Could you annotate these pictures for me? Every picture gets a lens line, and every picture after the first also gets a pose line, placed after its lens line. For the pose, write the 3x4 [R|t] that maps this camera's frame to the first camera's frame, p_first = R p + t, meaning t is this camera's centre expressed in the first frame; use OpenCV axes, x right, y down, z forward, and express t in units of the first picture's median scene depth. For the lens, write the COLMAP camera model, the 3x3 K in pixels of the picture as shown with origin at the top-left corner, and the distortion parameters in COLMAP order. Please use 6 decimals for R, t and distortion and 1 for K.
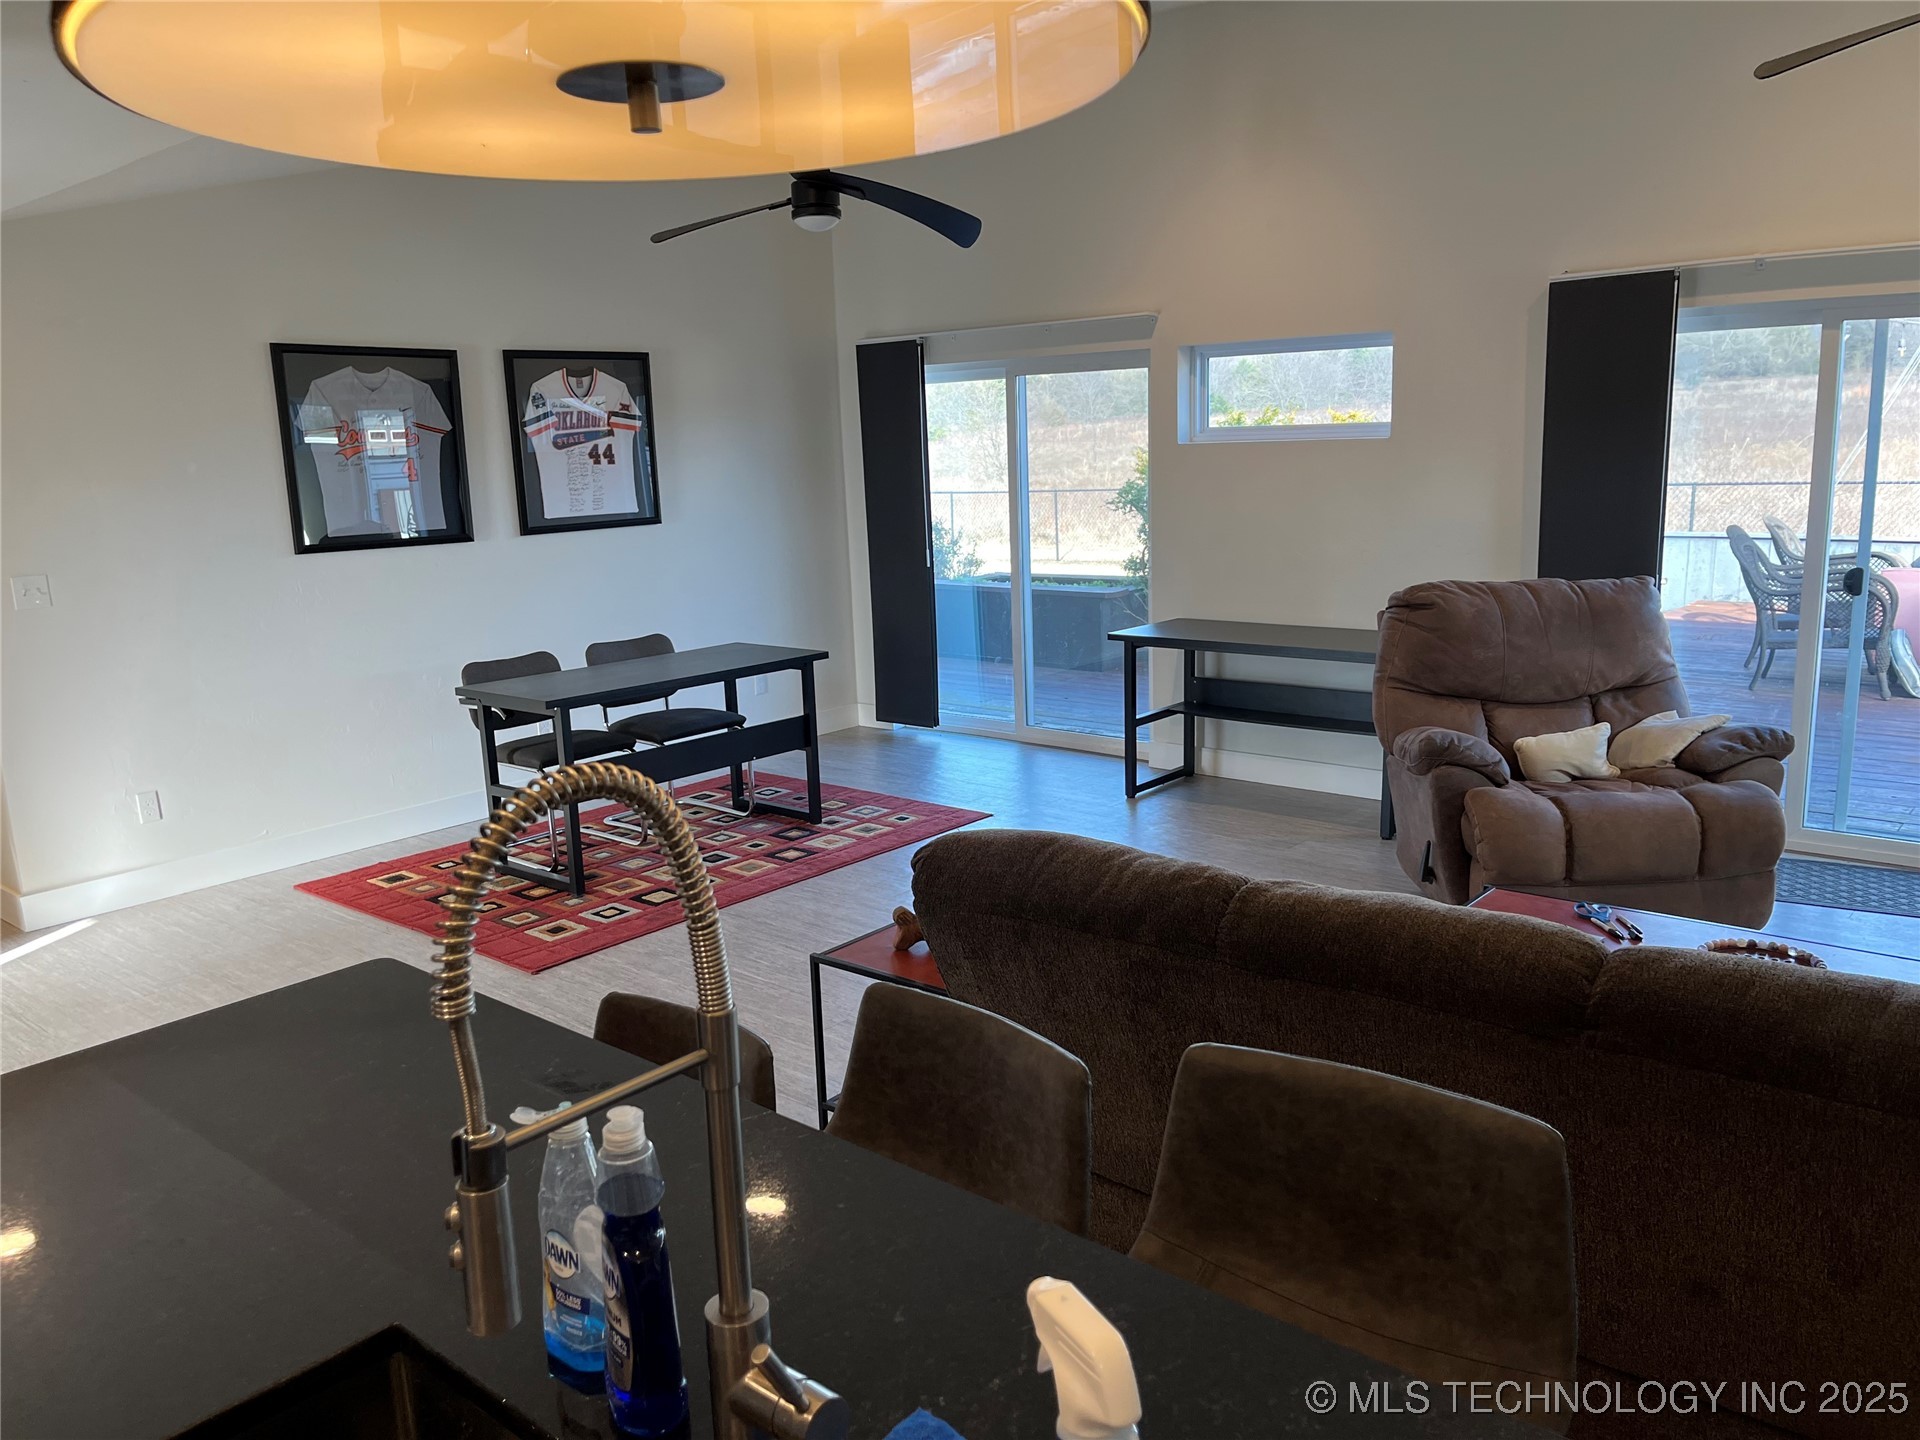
lens RADIAL K [[1452.4, 0, 960.0], [0, 1452.4, 720.0], [0, 0, 1]] dist [0.050975, 0.005195]
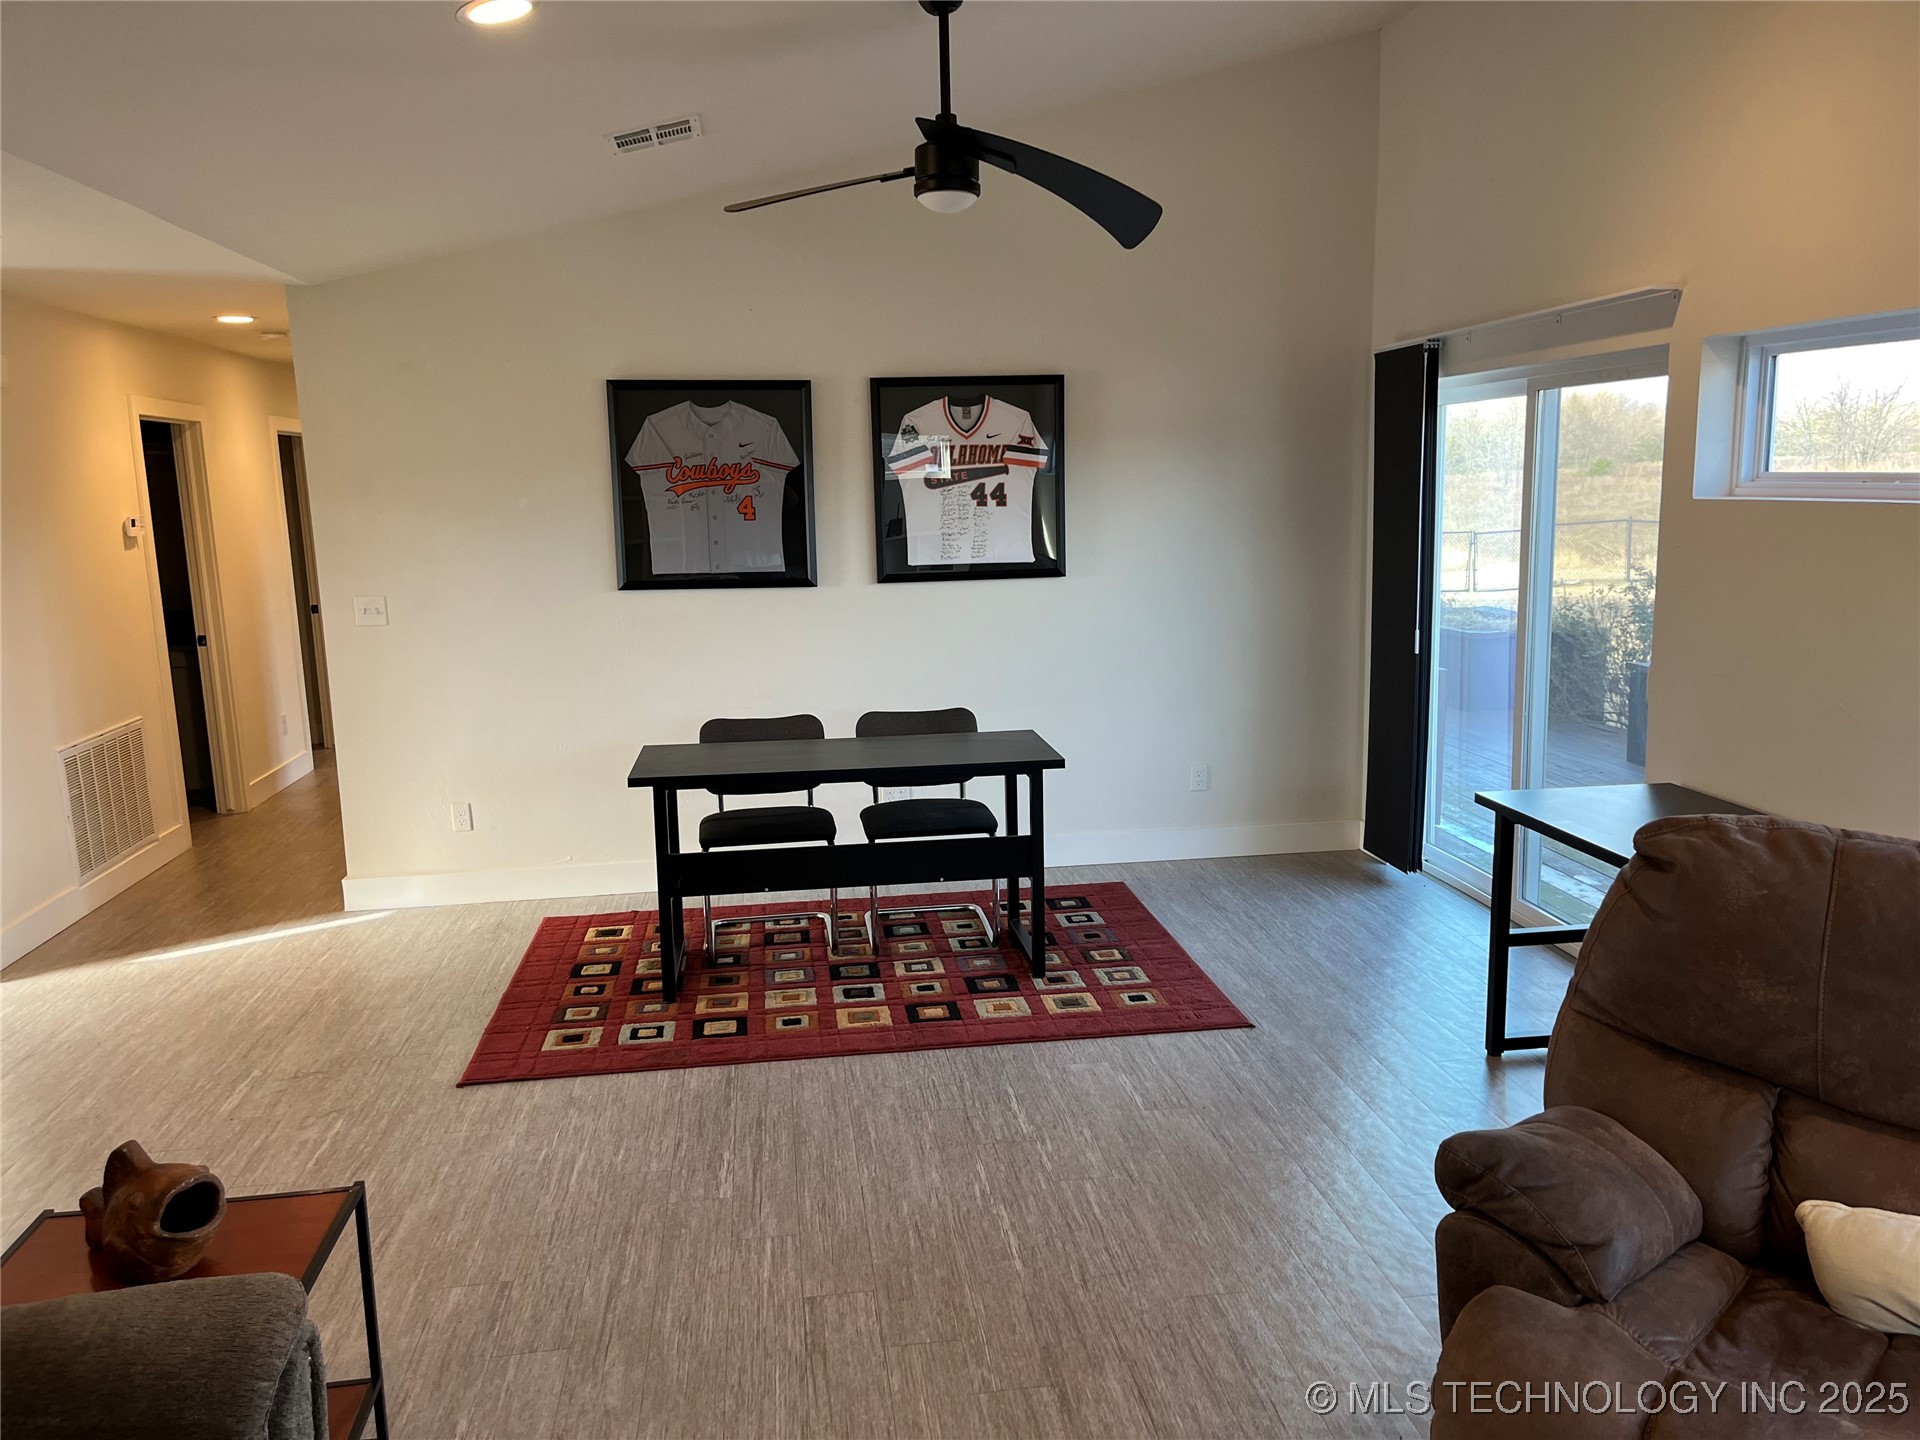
lens RADIAL K [[1453.6, 0, 960.0], [0, 1453.6, 720.0], [0, 0, 1]] dist [0.109491, -0.148894]
pose [[0.752422, 0.126943, -0.646334, 0.345328], [-0.134653, 0.990175, 0.037719, -0.085616], [0.644771, 0.058650, 0.762122, 0.360749]]
